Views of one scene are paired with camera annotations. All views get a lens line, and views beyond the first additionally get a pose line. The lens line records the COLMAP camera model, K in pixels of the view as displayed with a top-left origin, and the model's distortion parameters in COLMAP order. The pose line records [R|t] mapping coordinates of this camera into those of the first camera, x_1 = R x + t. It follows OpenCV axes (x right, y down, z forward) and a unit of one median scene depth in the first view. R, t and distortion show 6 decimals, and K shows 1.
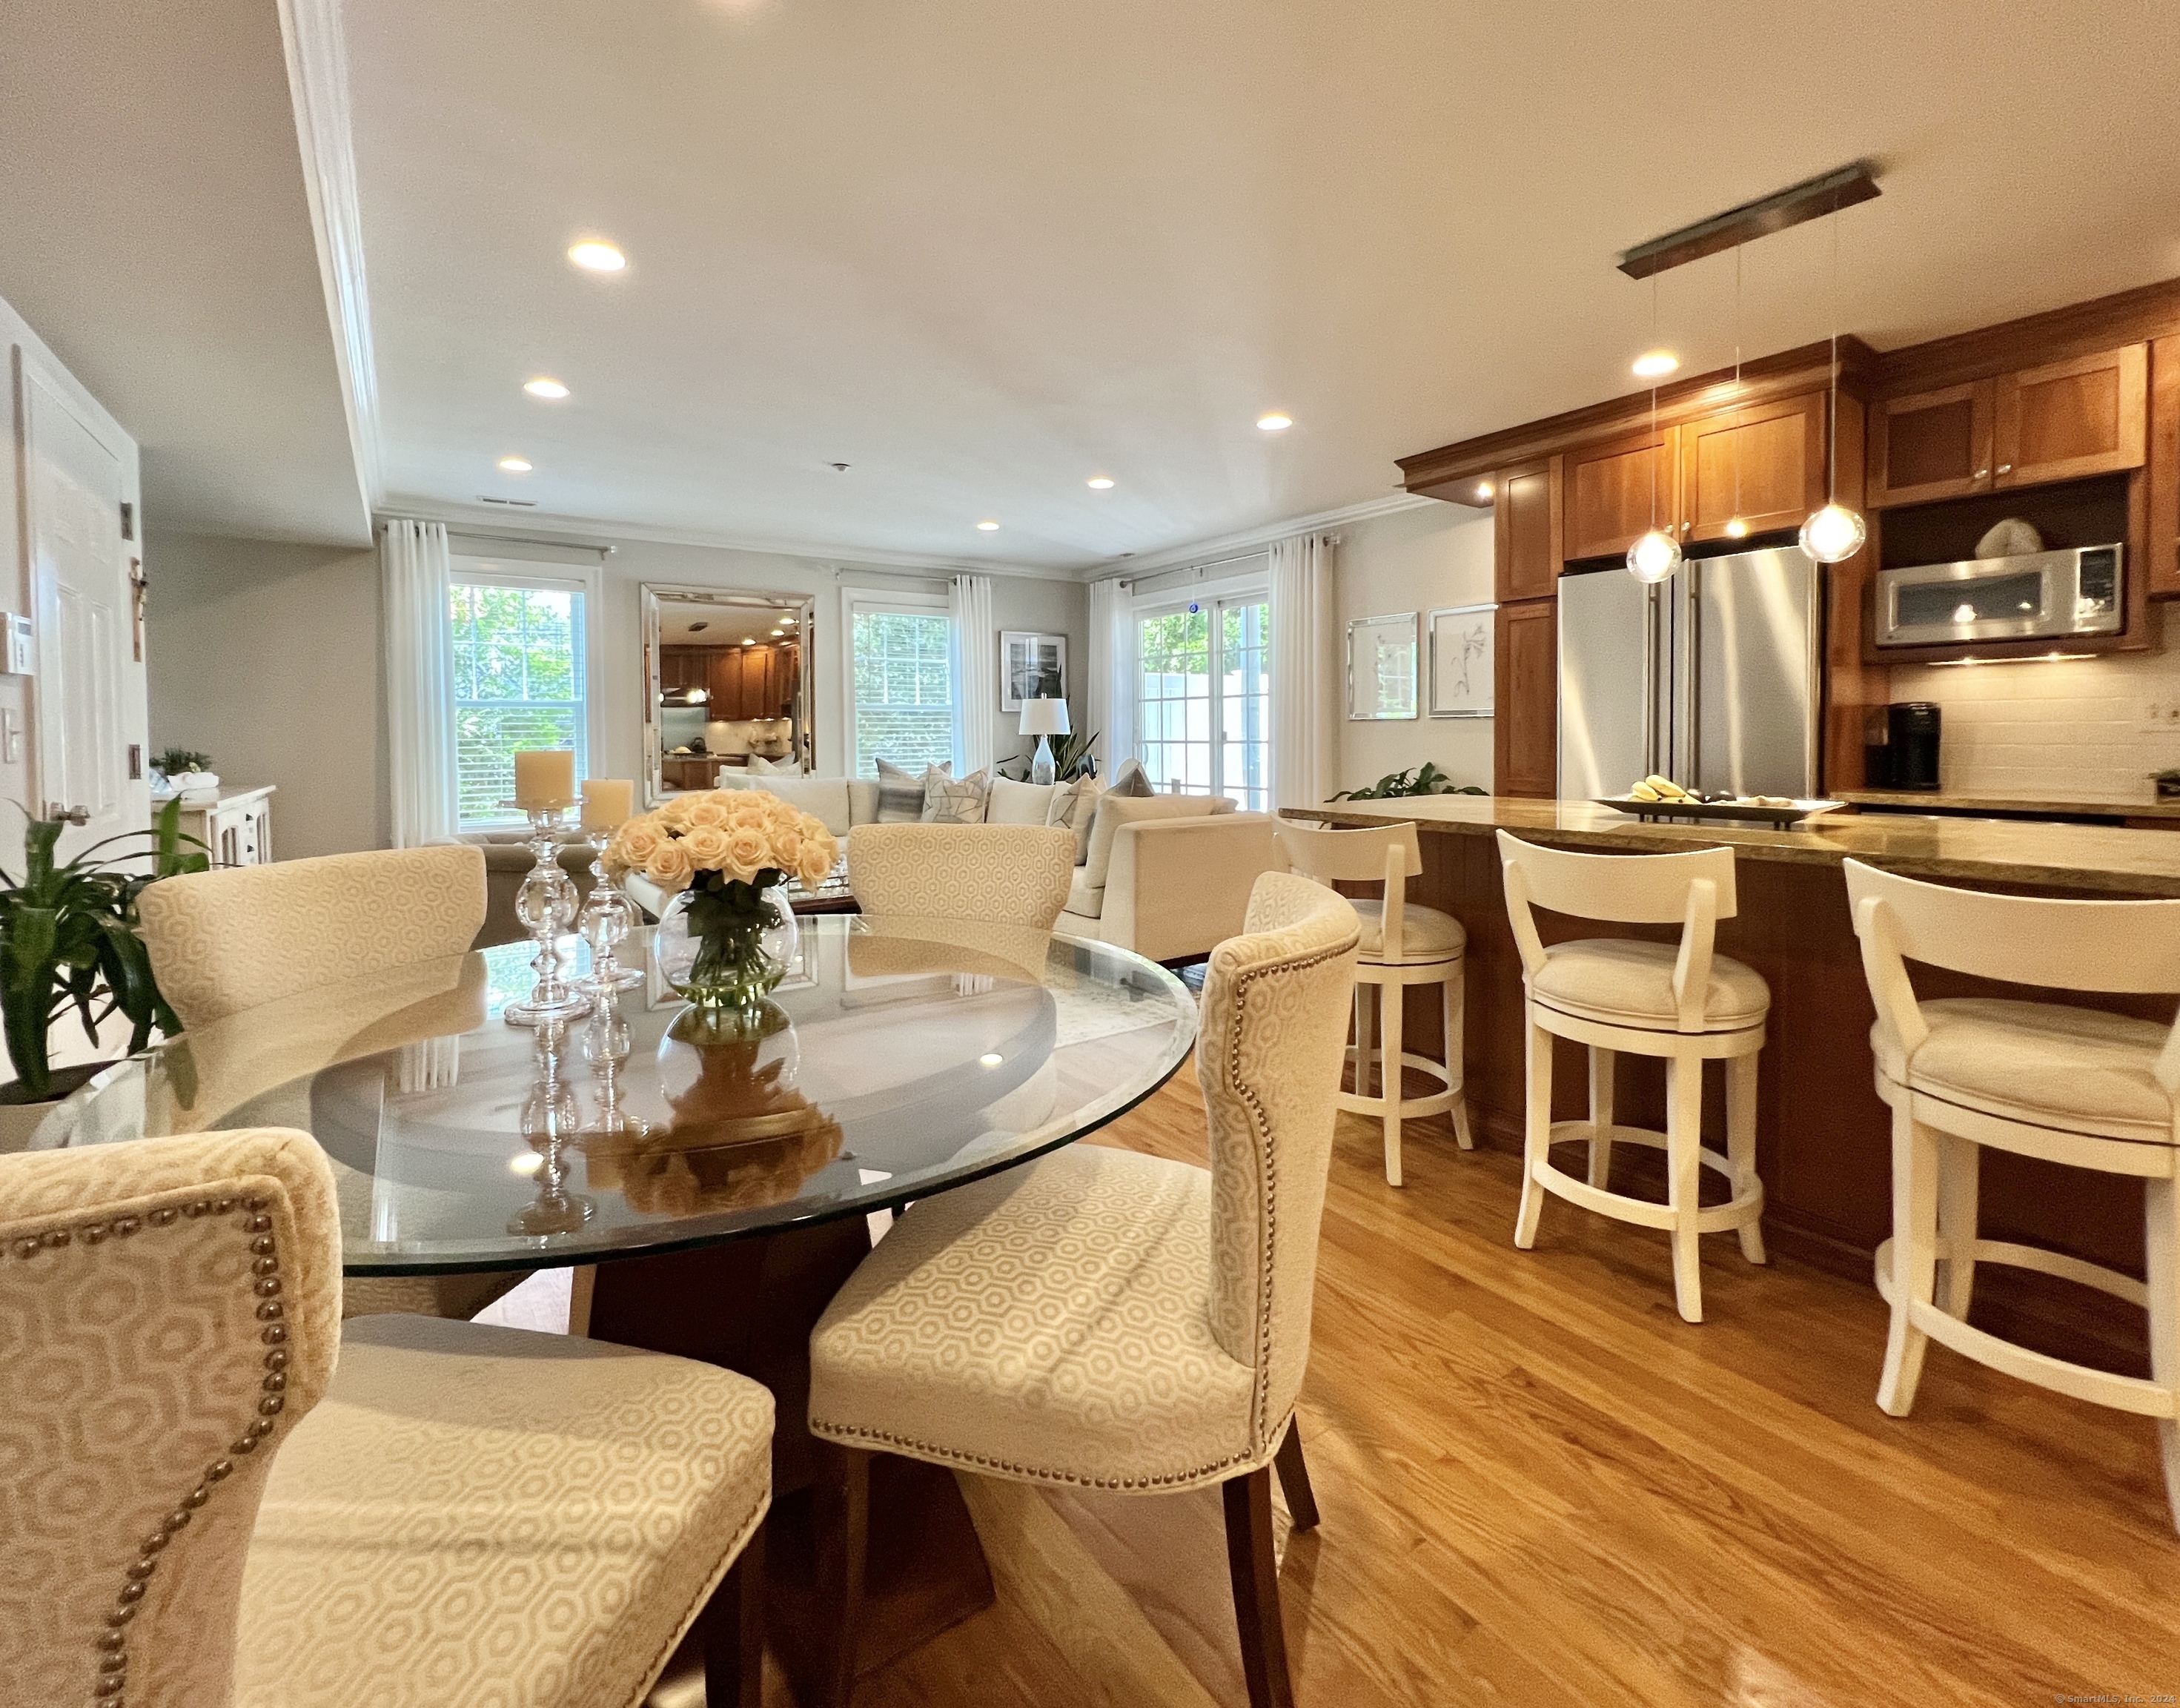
lens RADIAL K [[956.3, 0, 1088.7], [0, 956.3, 764.8], [0, 0, 1]] dist [0.002622, 0.000255]
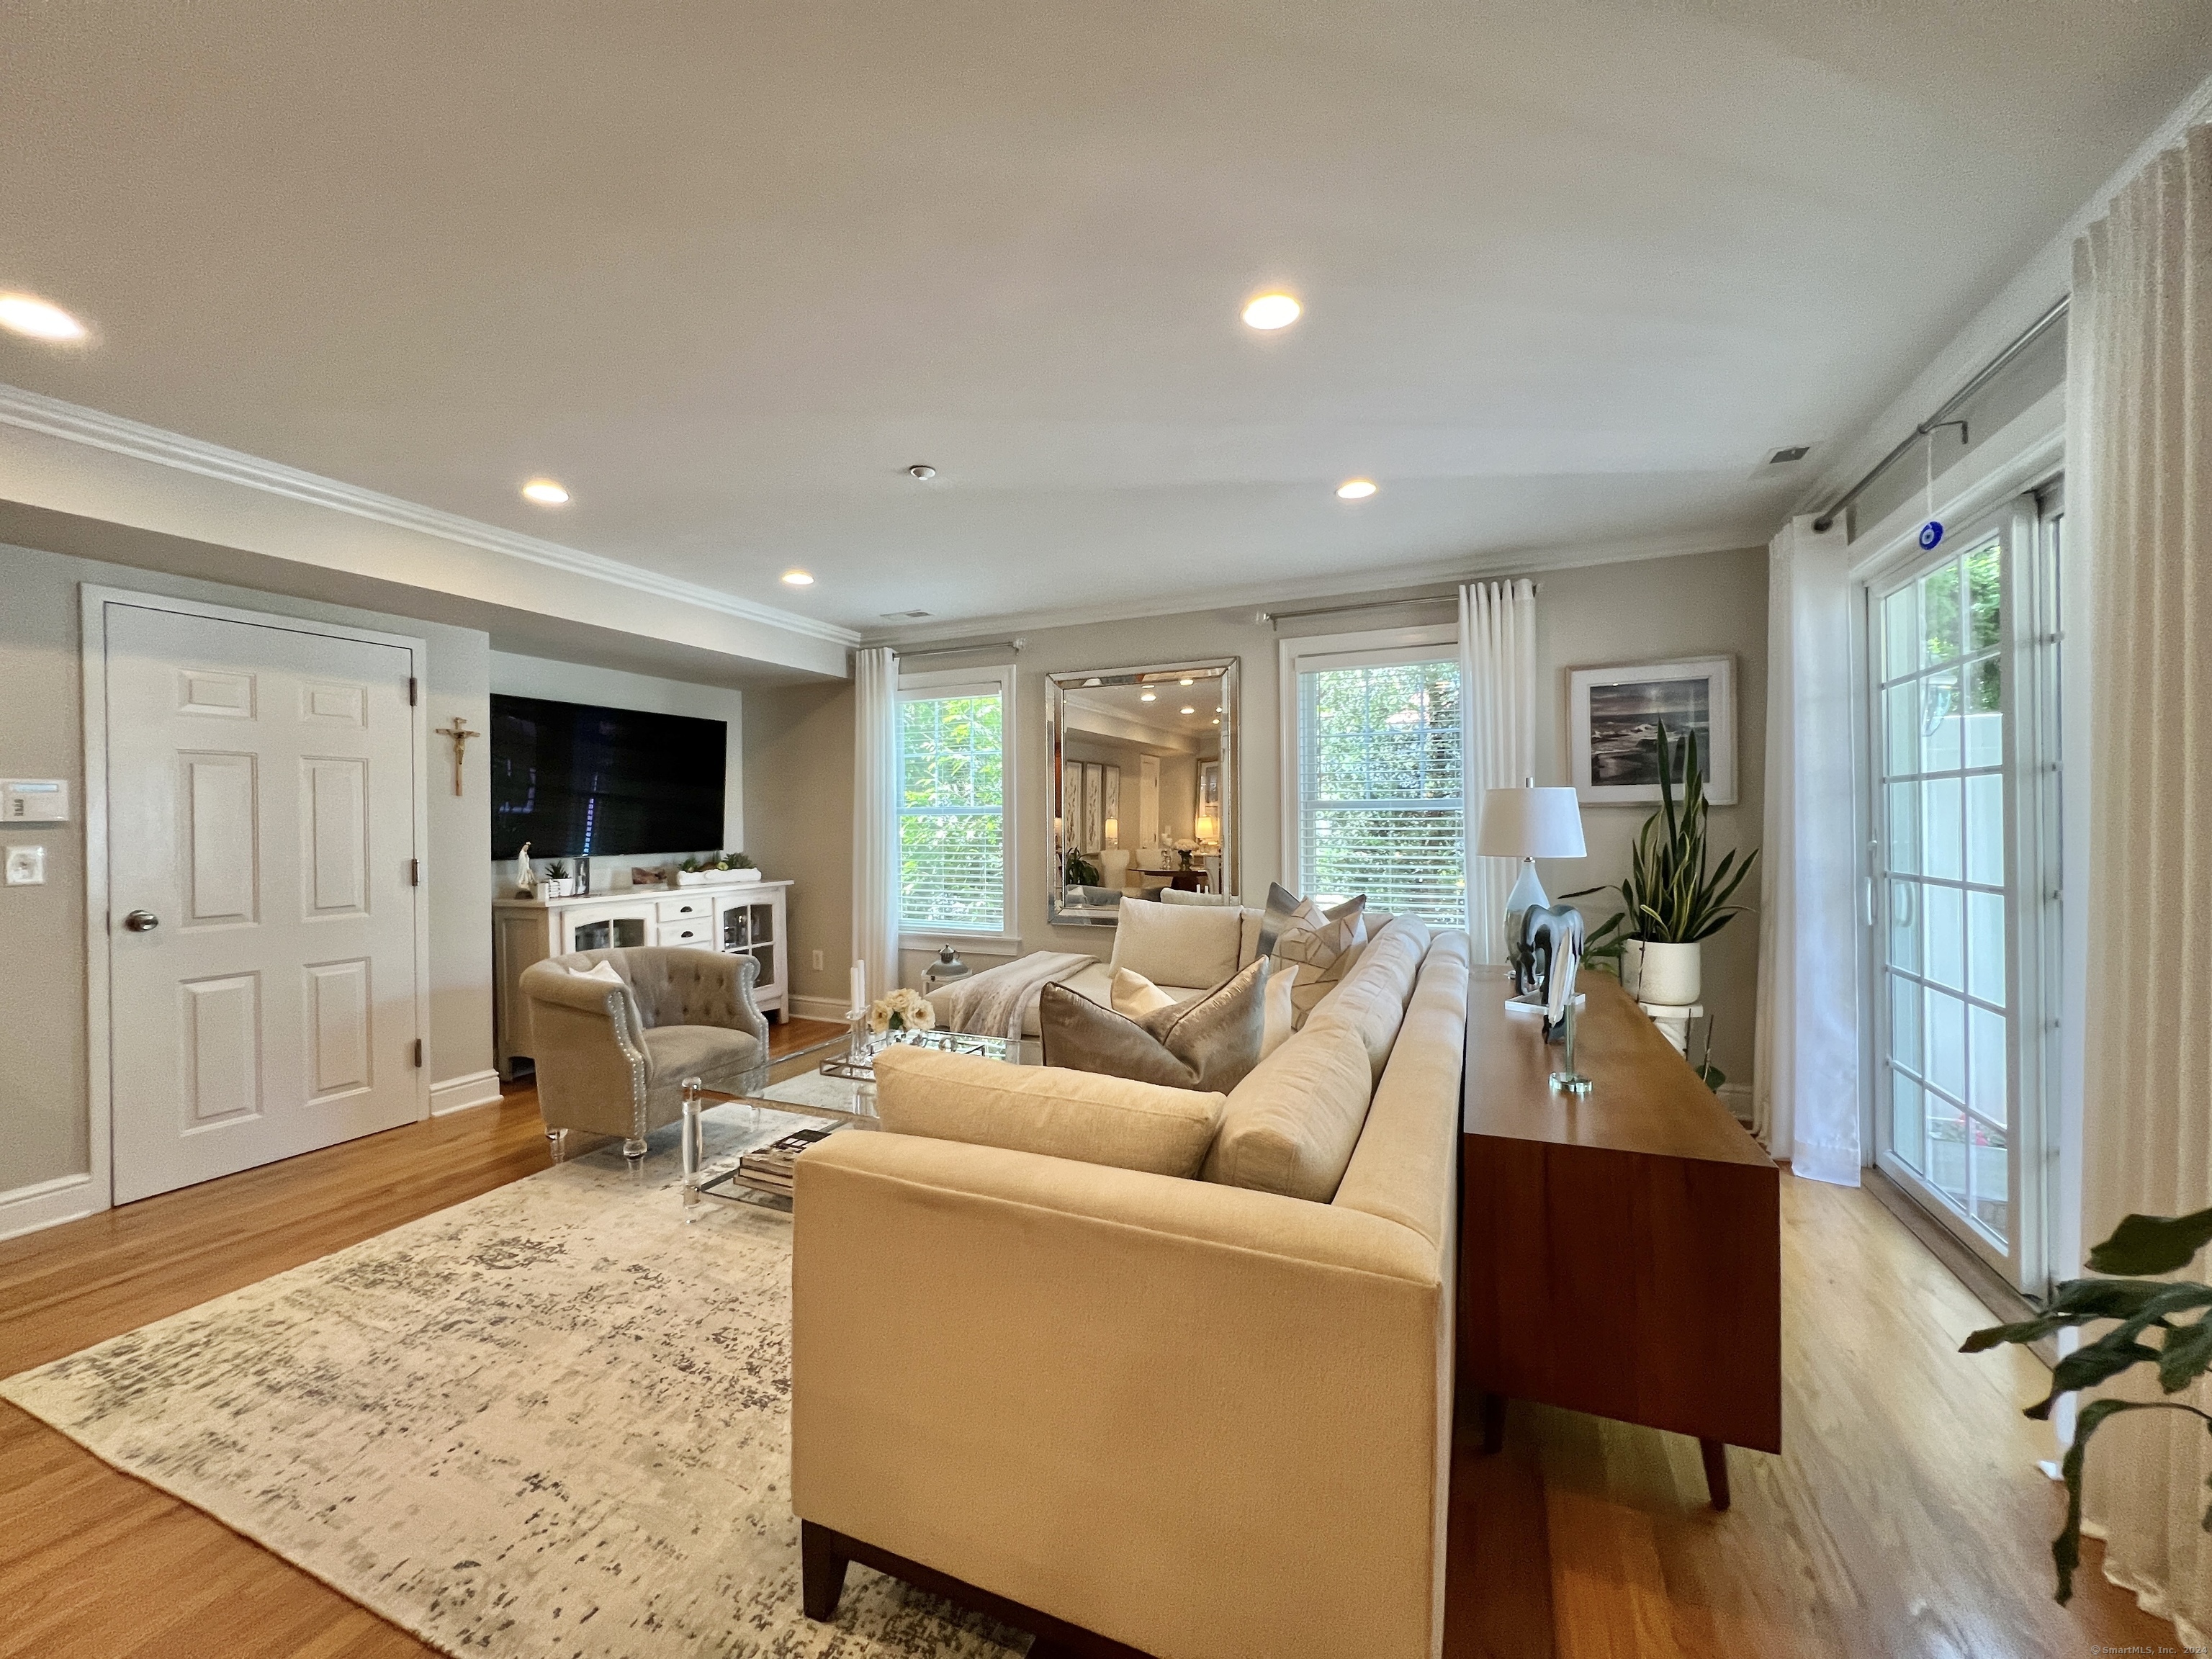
lens RADIAL K [[887.1, 0, 1093.3], [0, 887.1, 823.5], [0, 0, 1]] dist [-0.001159, -0.000064]
pose [[0.507109, 0.006200, -0.861860, 0.249517], [-0.026910, 0.999601, -0.008642, -0.038776], [0.861462, 0.027575, 0.507073, 0.554561]]
